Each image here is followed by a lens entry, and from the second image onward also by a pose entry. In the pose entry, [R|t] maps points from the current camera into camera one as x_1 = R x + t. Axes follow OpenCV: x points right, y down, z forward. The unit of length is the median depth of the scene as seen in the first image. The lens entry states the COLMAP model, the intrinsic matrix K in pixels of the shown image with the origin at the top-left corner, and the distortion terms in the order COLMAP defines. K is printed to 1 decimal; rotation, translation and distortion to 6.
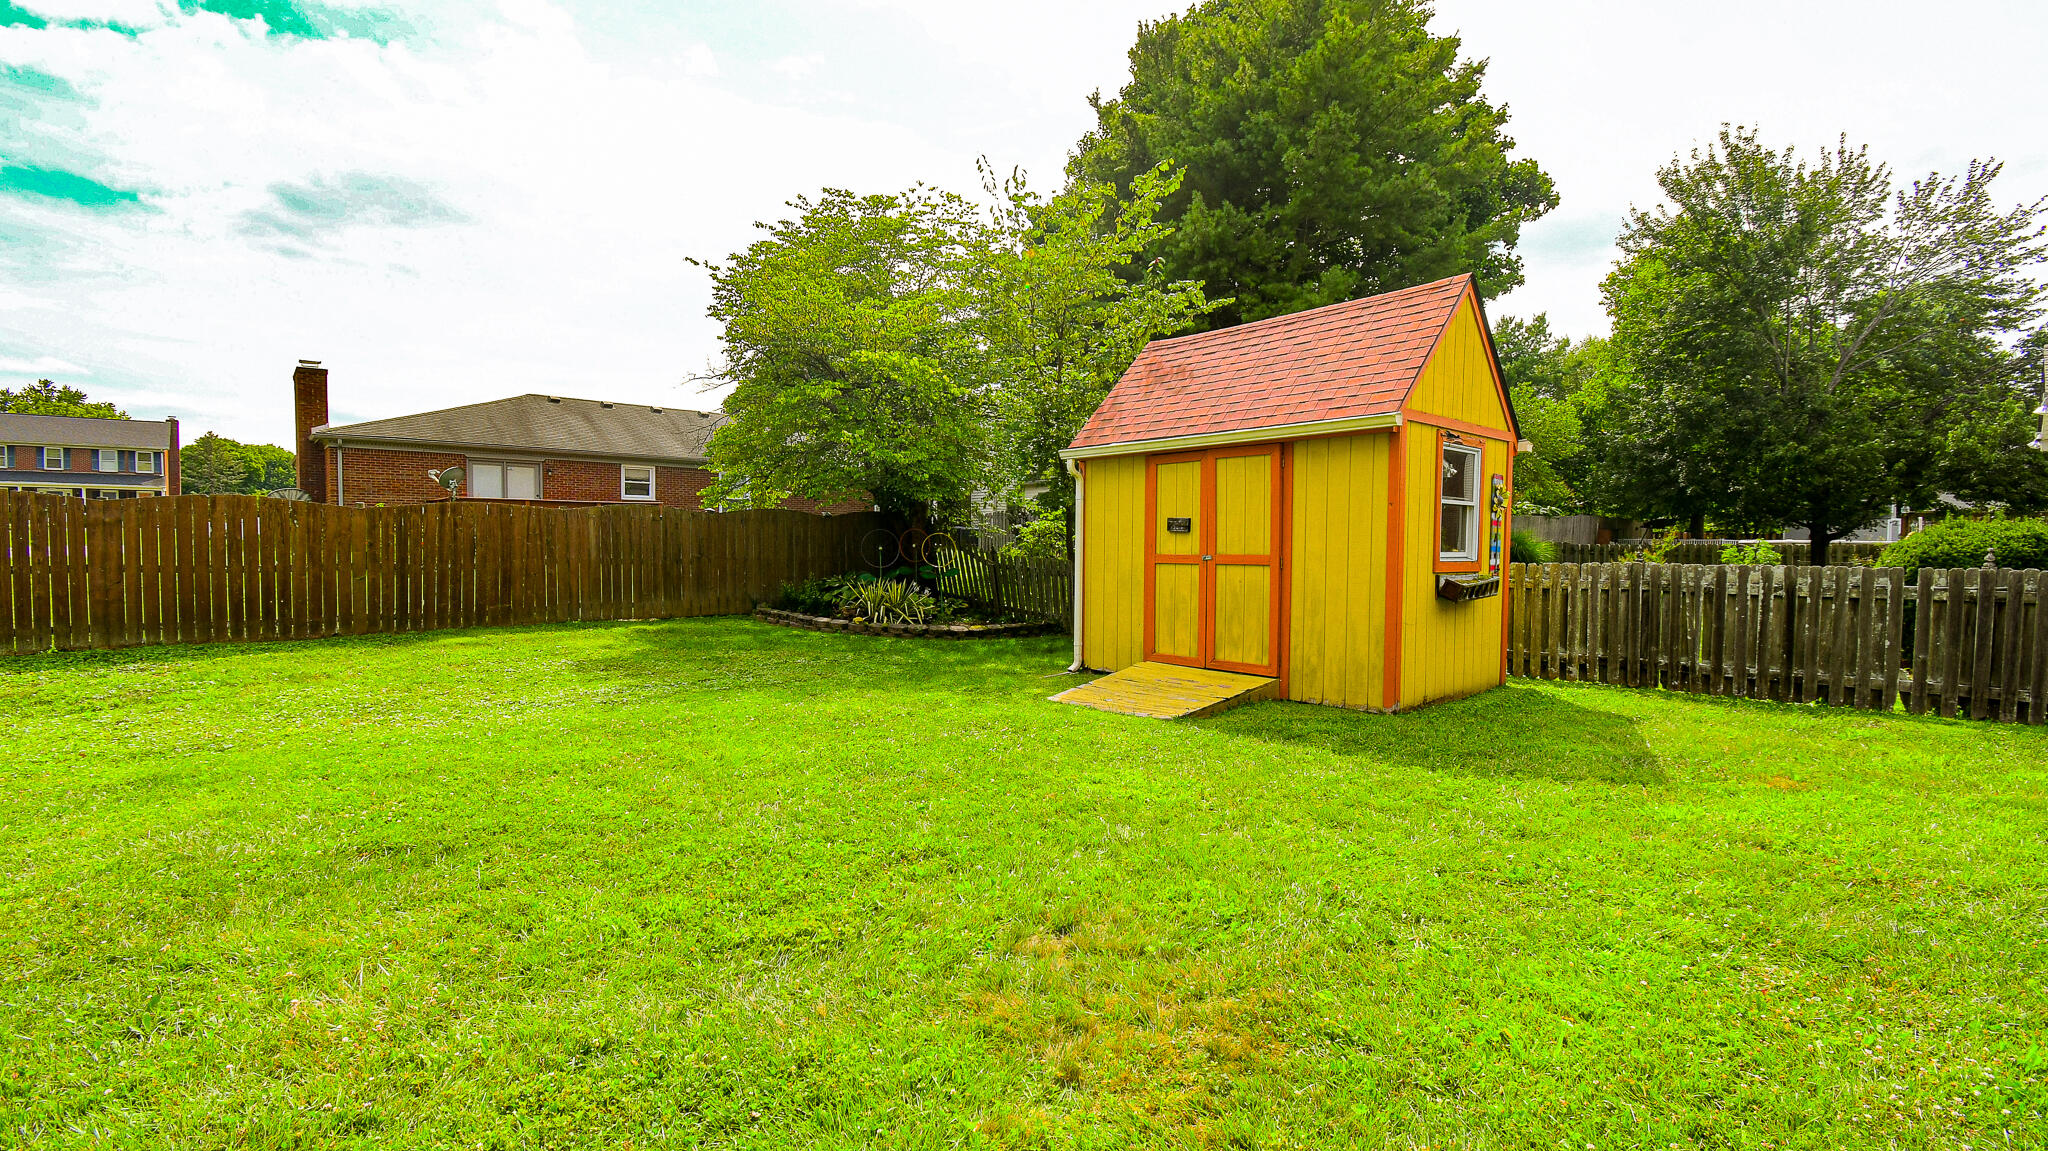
lens RADIAL K [[895.4, 0, 1011.7], [0, 895.4, 573.5], [0, 0, 1]] dist [0.022407, -0.027299]
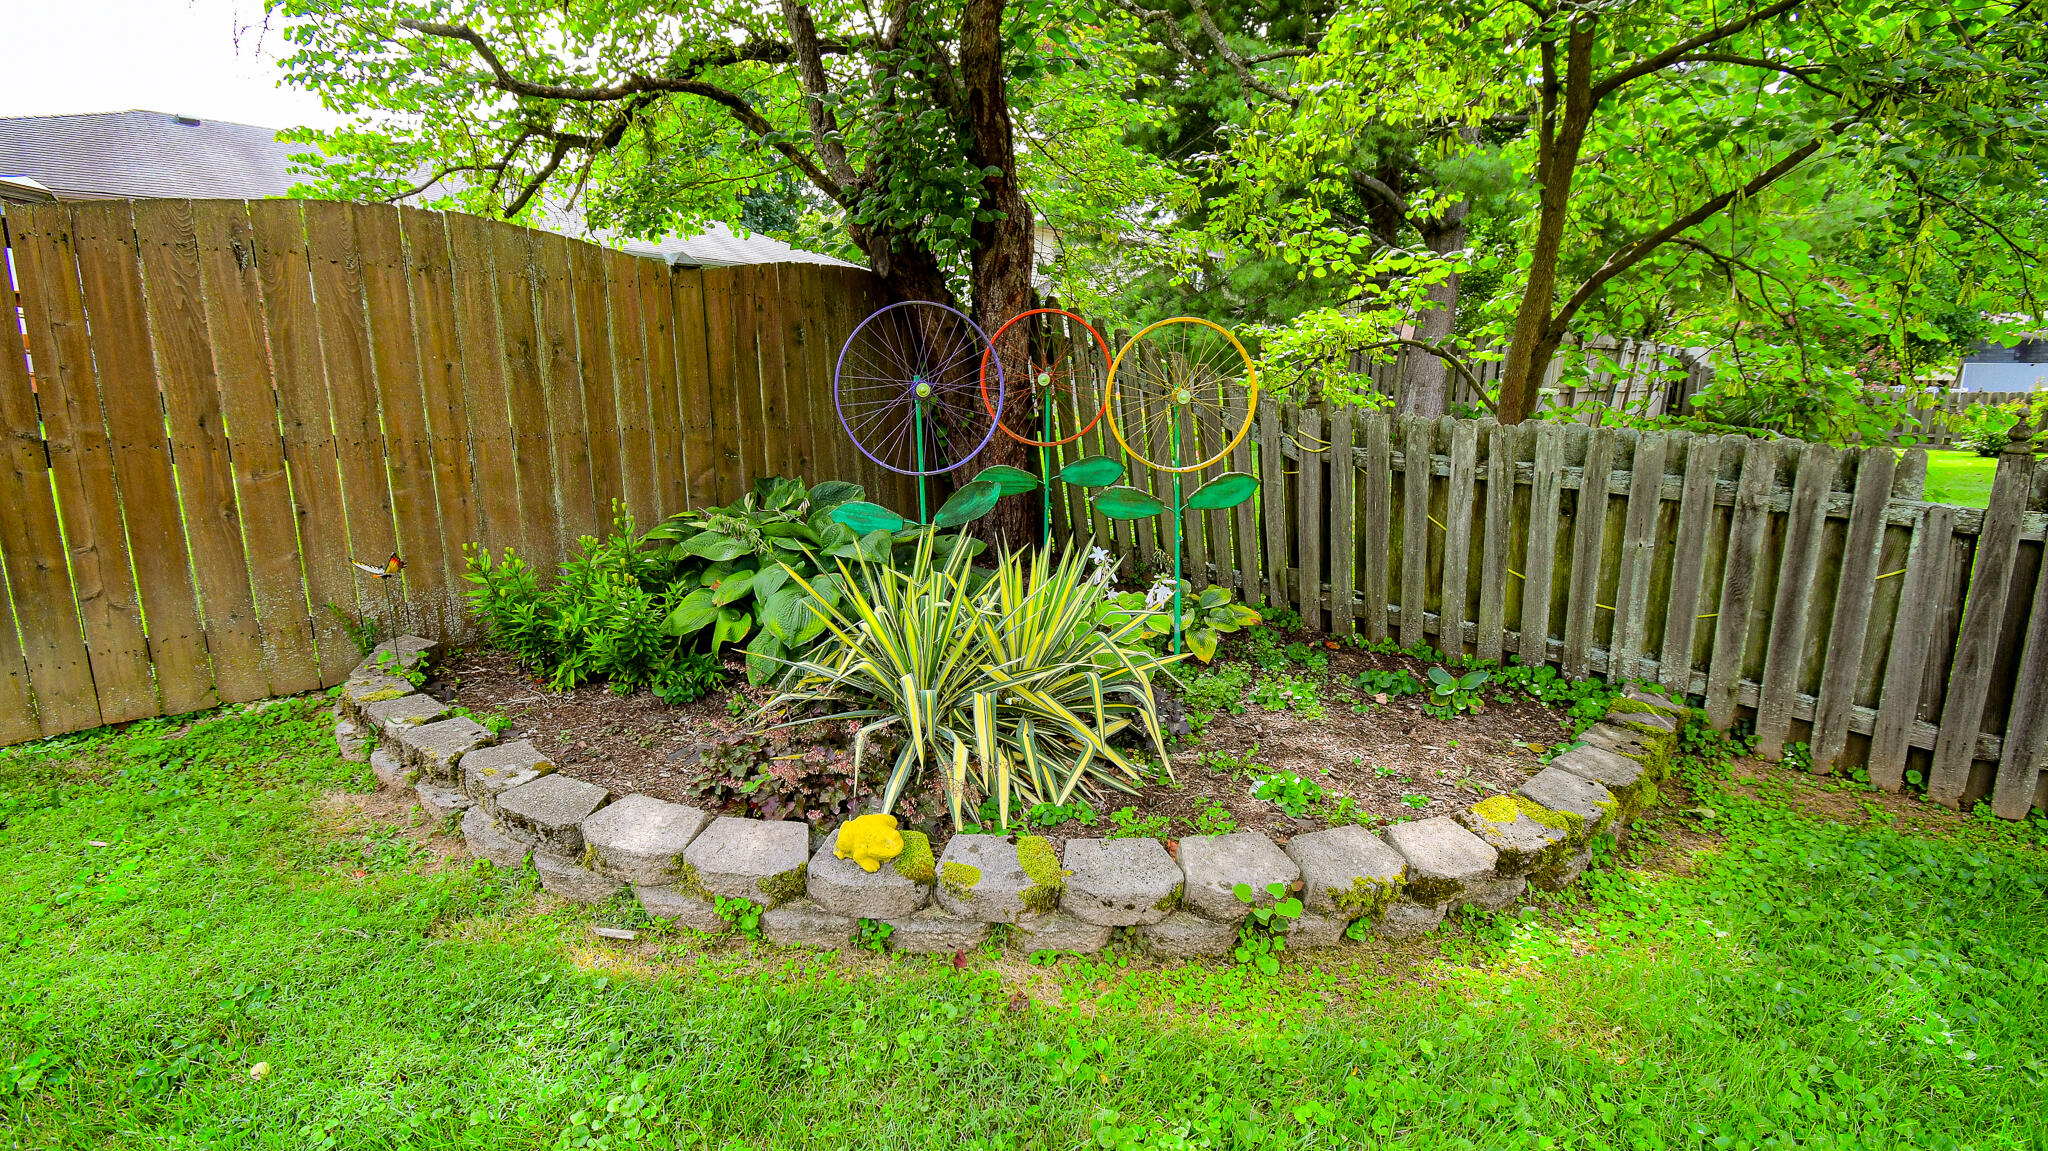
lens RADIAL K [[895.4, 0, 1011.7], [0, 895.4, 573.5], [0, 0, 1]] dist [0.022407, -0.027299]
pose [[0.995770, -0.015045, 0.090646, -0.144812], [0.001154, 0.988475, 0.151383, -0.016686], [-0.091879, -0.150638, 0.984310, 0.766787]]
